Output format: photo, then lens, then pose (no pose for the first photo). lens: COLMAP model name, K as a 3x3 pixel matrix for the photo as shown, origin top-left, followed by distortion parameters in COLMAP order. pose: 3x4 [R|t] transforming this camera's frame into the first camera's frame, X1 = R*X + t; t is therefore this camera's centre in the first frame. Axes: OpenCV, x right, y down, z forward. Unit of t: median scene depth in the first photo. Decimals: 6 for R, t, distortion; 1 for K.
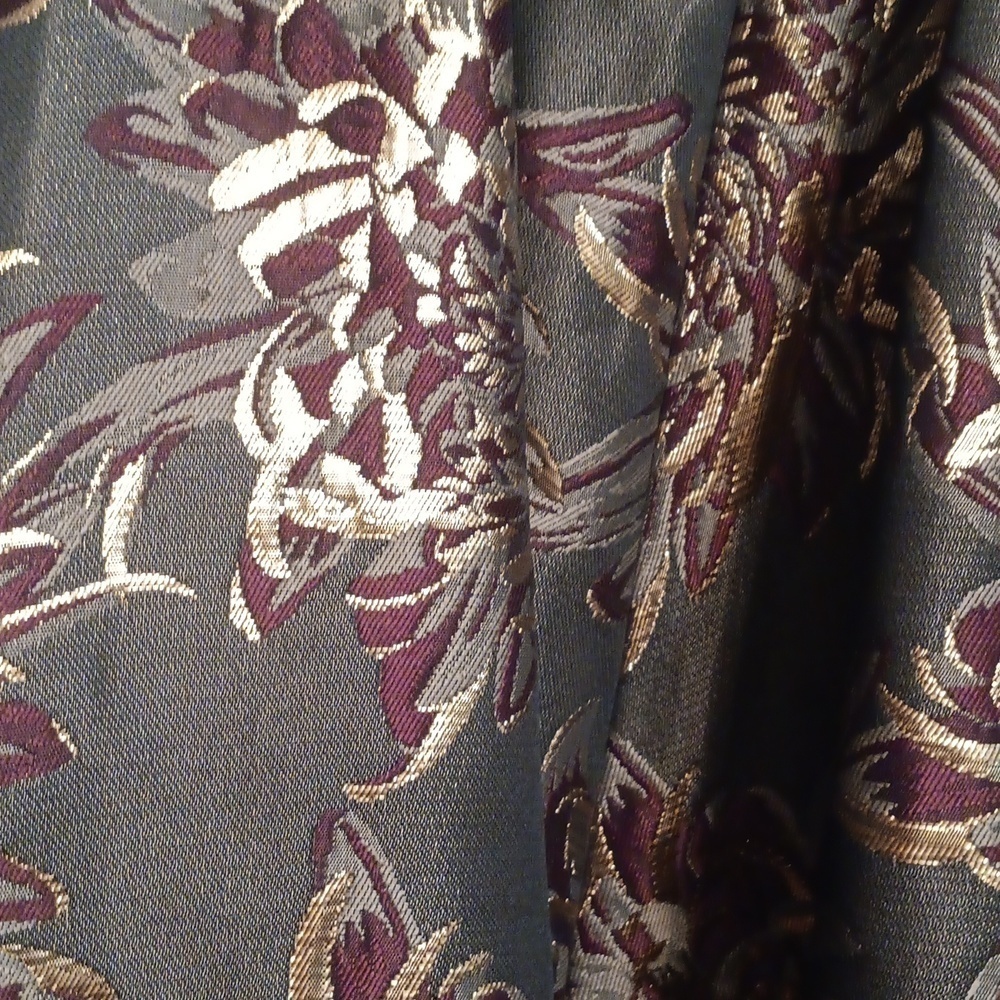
lens RADIAL K [[1640.5, 0, 506.1], [0, 1640.5, 498.9], [0, 0, 1]] dist [0.078277, 0.000000]
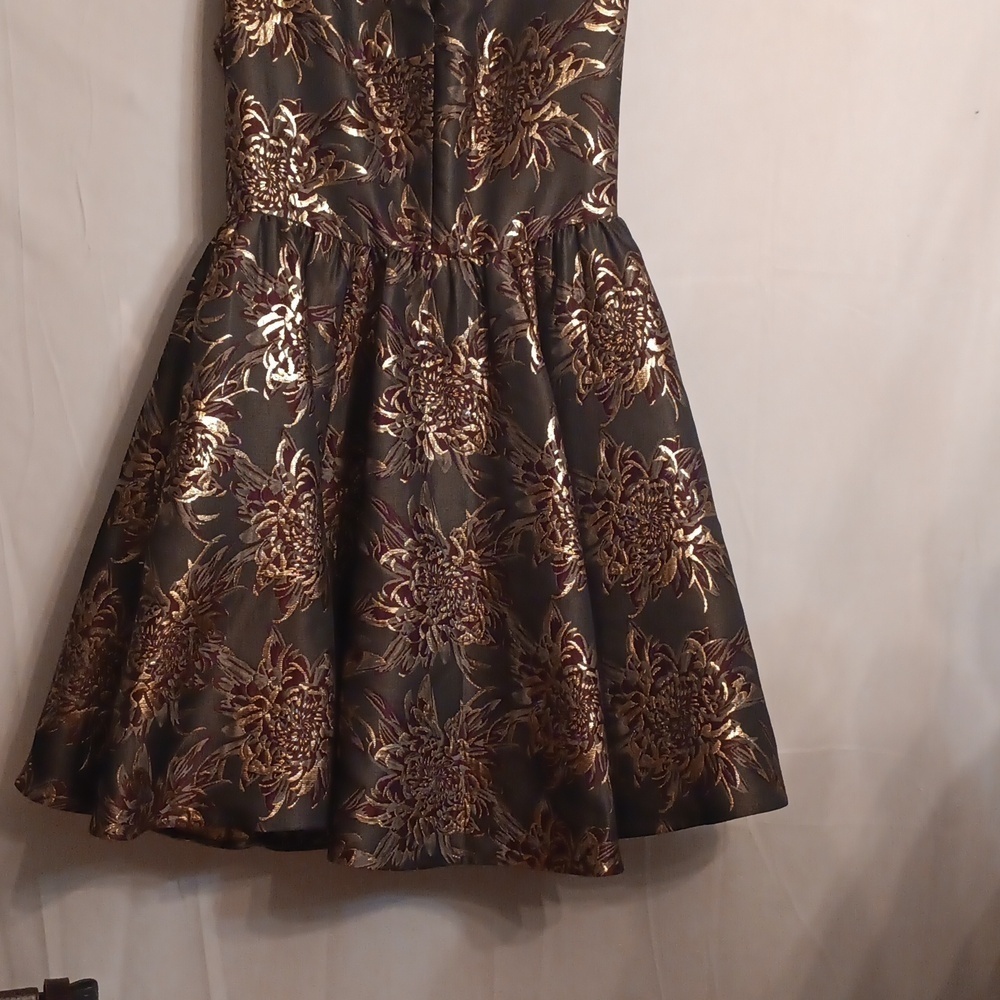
lens RADIAL K [[1640.5, 0, 502.2], [0, 1640.5, 499.5], [0, 0, 1]] dist [0.078277, 0.000000]
pose [[0.977481, -0.037045, 0.207745, -0.556211], [0.038656, 0.999246, -0.003699, 0.485852], [-0.207451, 0.011647, 0.978176, -4.808001]]
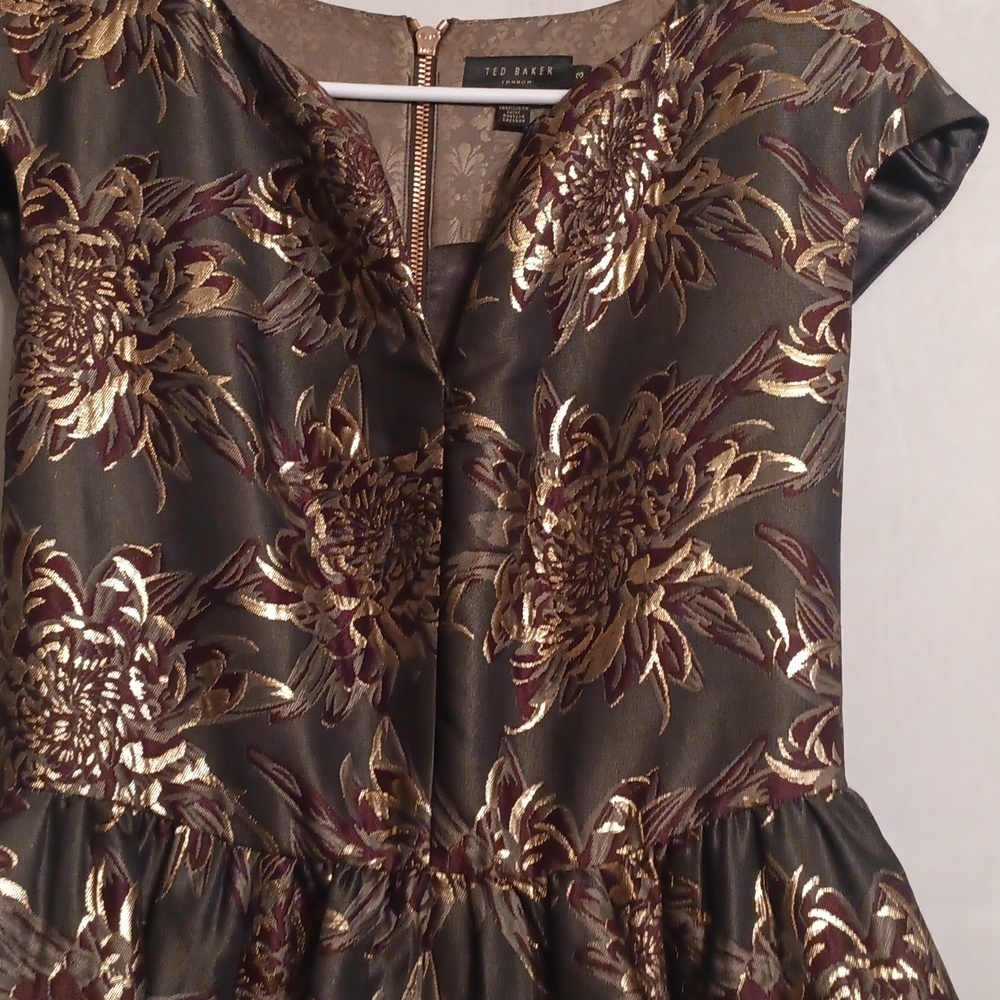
lens RADIAL K [[1640.5, 0, 493.1], [0, 1640.5, 504.3], [0, 0, 1]] dist [0.078277, 0.000000]
pose [[0.992641, 0.000039, 0.121094, 0.230445], [0.029520, 0.969752, -0.242299, -0.355719], [-0.117440, 0.244091, 0.962615, -1.714297]]
